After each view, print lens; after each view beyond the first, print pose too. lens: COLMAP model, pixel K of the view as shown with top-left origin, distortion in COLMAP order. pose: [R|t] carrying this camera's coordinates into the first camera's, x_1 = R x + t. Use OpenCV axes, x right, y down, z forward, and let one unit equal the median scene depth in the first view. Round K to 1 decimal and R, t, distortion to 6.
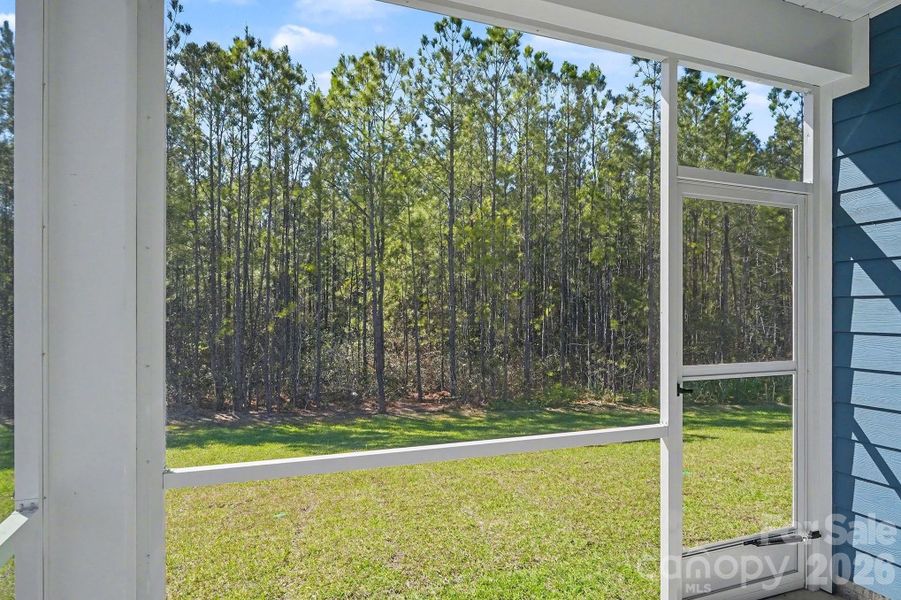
lens RADIAL K [[512.2, 0, 449.4], [0, 512.2, 312.7], [0, 0, 1]] dist [0.000113, -0.000514]
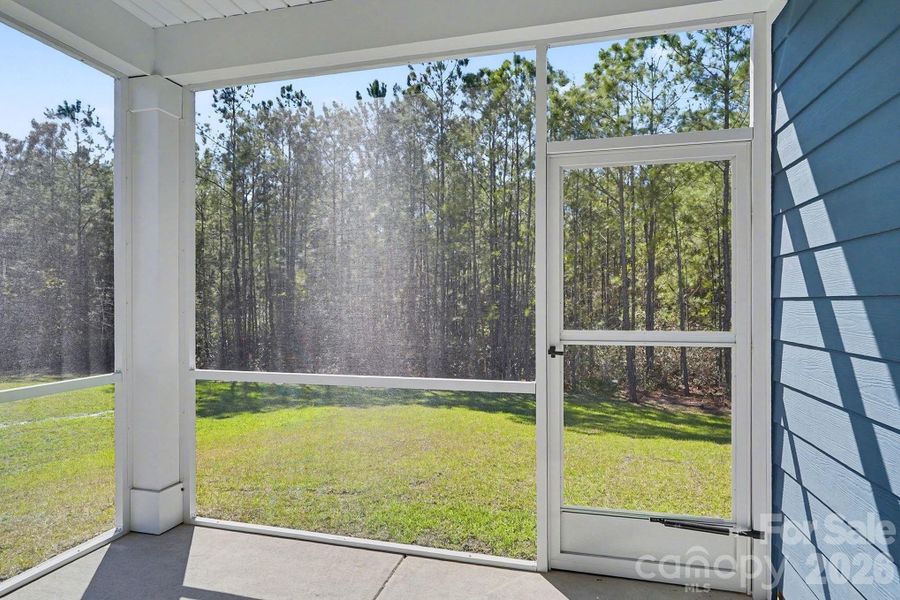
lens RADIAL K [[508.3, 0, 450.0], [0, 508.3, 300.0], [0, 0, 1]] dist [-0.001756, -0.000631]
pose [[0.827333, -0.005111, -0.561688, 0.781462], [0.002439, 0.999982, -0.005507, 0.043630], [0.561706, 0.003186, 0.827331, 0.004077]]
